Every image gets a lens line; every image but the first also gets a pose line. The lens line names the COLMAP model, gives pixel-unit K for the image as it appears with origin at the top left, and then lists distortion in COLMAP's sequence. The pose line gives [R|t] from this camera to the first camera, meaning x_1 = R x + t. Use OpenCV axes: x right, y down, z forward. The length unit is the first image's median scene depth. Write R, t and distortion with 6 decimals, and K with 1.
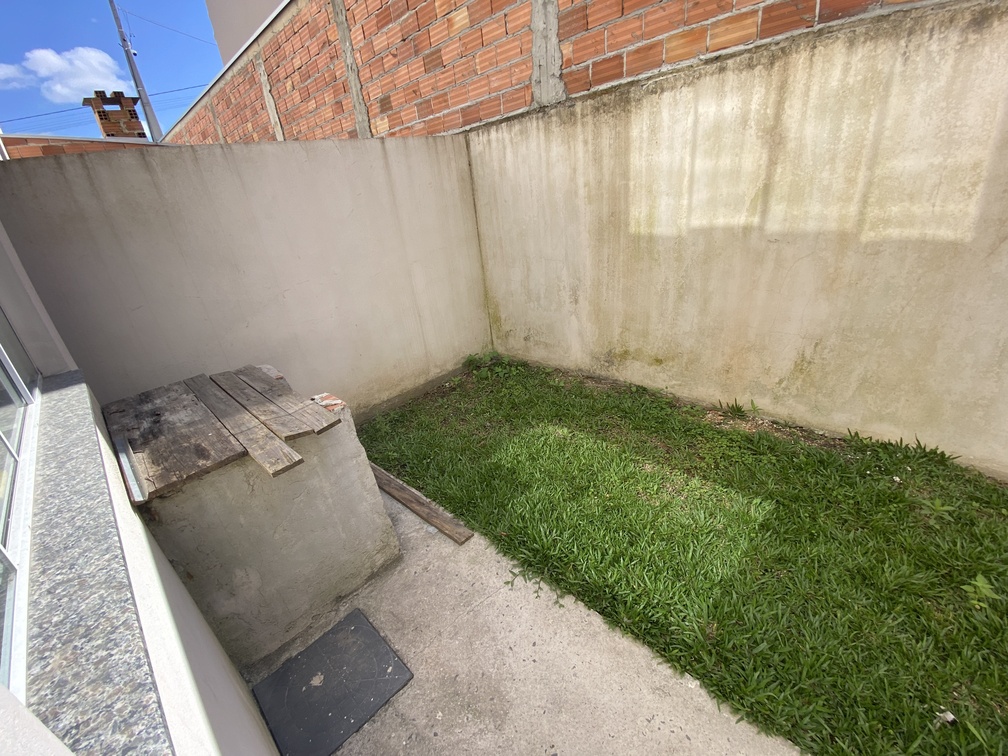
lens RADIAL K [[410.2, 0, 504.3], [0, 410.2, 384.8], [0, 0, 1]] dist [0.001470, -0.012068]
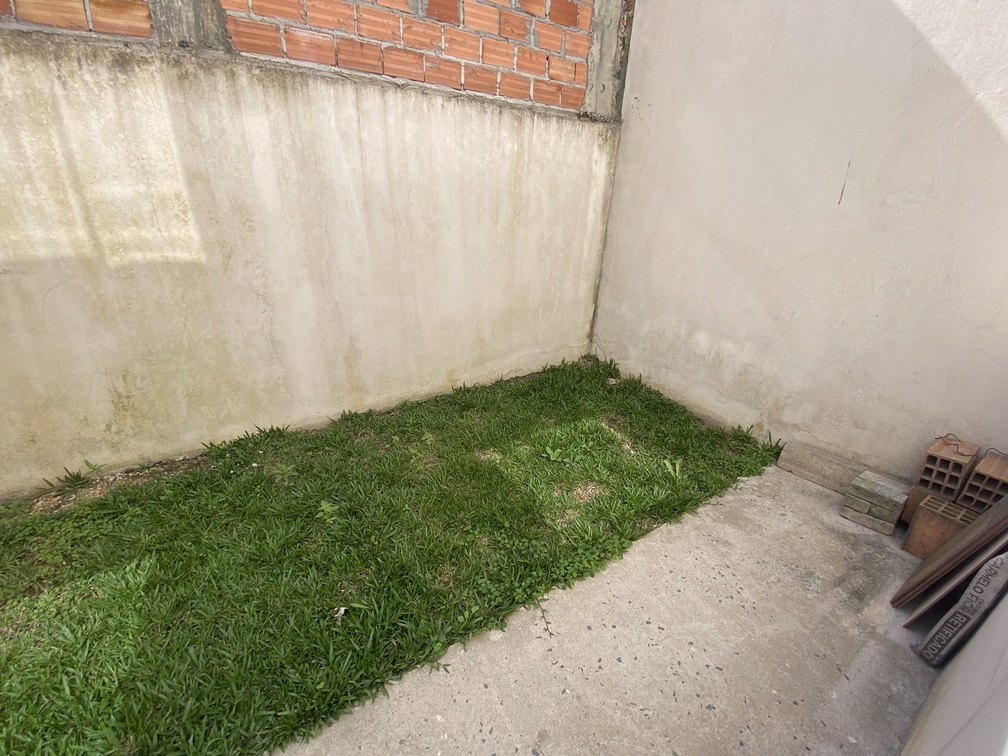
lens RADIAL K [[410.2, 0, 504.3], [0, 410.2, 384.8], [0, 0, 1]] dist [0.001470, -0.012068]
pose [[0.227538, -0.290751, 0.929349, 0.116538], [0.351977, 0.914413, 0.199901, 0.042295], [-0.907931, 0.281624, 0.310402, -0.070478]]
